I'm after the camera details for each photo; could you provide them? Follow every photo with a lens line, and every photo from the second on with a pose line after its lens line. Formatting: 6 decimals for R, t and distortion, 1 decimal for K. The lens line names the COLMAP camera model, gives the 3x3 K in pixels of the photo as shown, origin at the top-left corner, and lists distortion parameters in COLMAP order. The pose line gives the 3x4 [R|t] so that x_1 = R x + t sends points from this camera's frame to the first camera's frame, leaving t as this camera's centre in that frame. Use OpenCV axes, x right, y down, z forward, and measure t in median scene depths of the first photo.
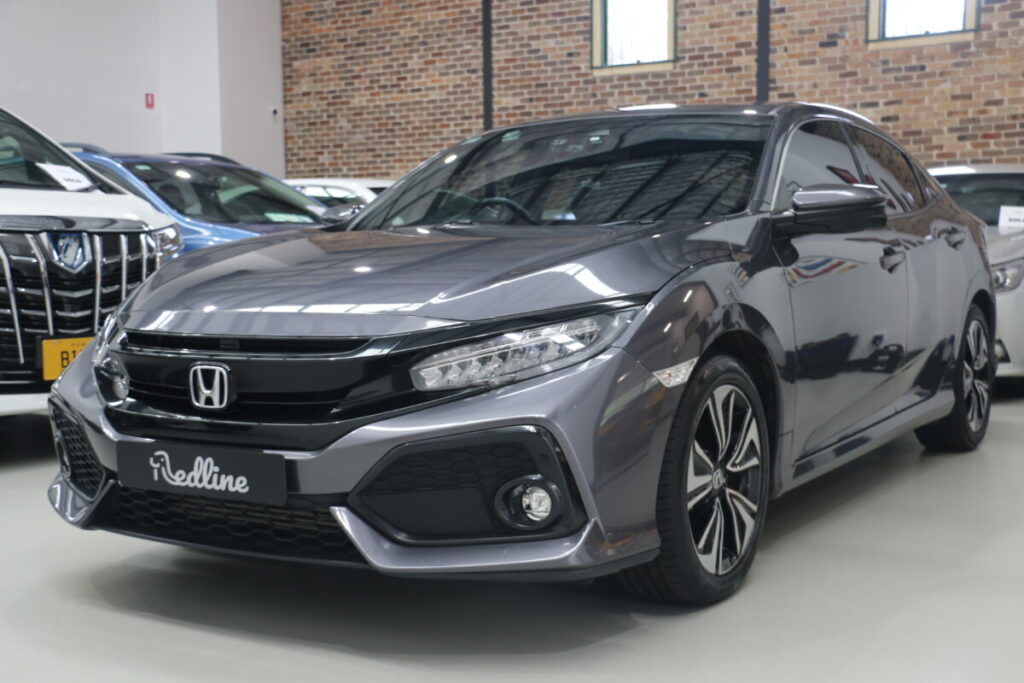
lens RADIAL K [[1277.7, 0, 512.0], [0, 1277.7, 341.5], [0, 0, 1]] dist [-0.018302, 0.376710]
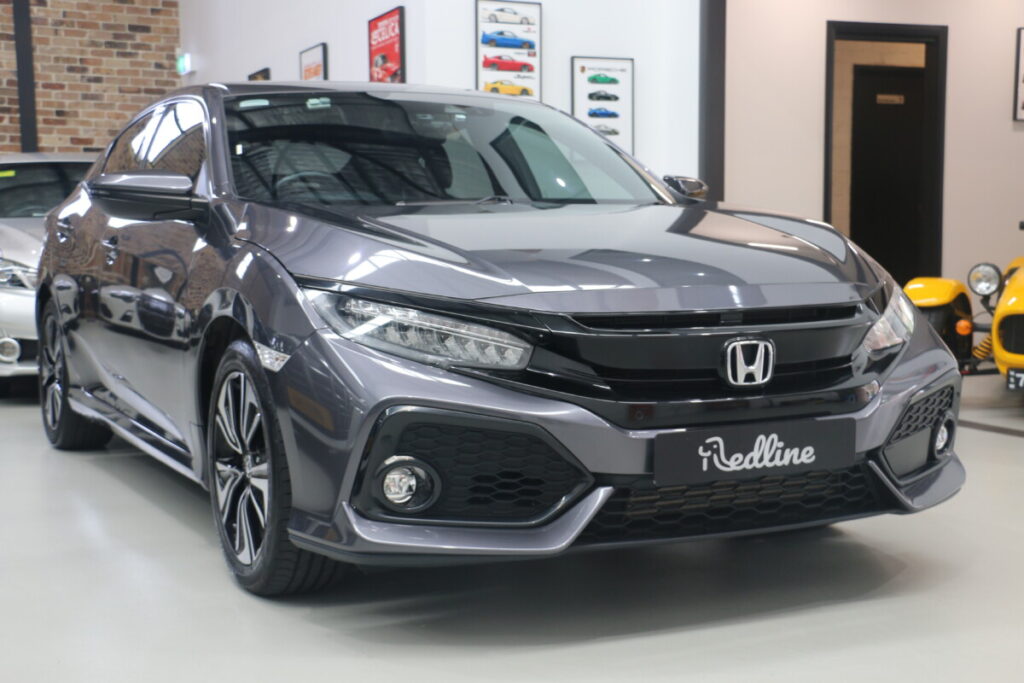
lens RADIAL K [[1417.7, 0, 512.0], [0, 1417.7, 341.5], [0, 0, 1]] dist [0.005921, 0.565081]
pose [[0.529997, -0.056416, 0.846121, -0.243003], [0.063399, 0.997628, 0.026806, -0.003957], [-0.845627, 0.039436, 0.532316, 0.115522]]
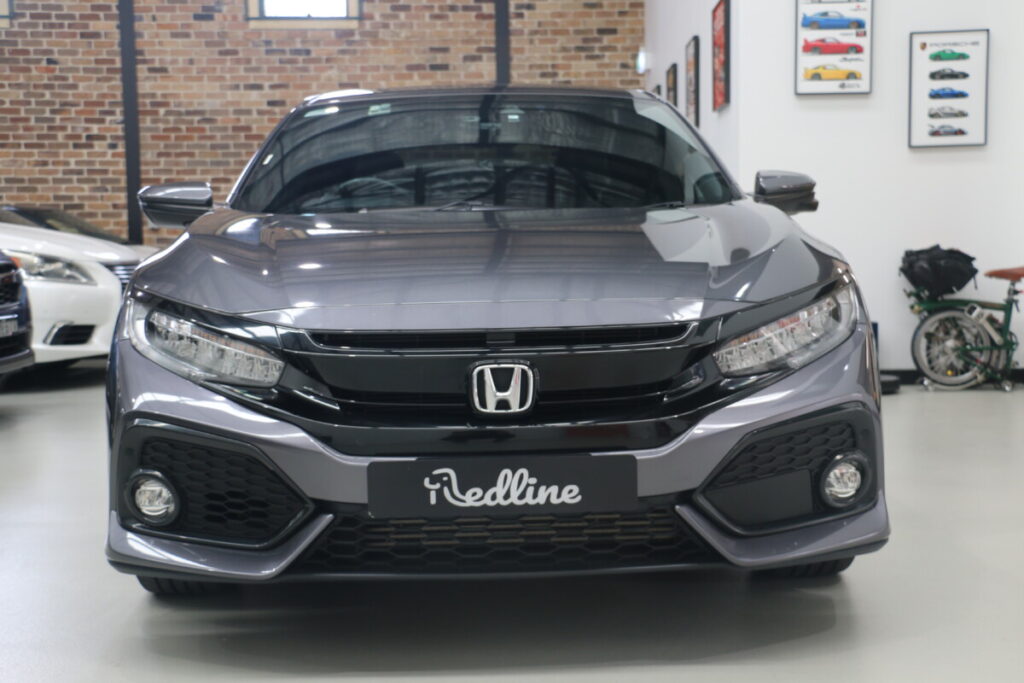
lens RADIAL K [[1417.7, 0, 512.0], [0, 1417.7, 341.5], [0, 0, 1]] dist [0.005921, 0.565081]
pose [[0.830636, -0.045140, 0.554983, -0.150816], [0.047637, 0.998815, 0.009942, -0.001049], [-0.554774, 0.018180, 0.831802, 0.039067]]
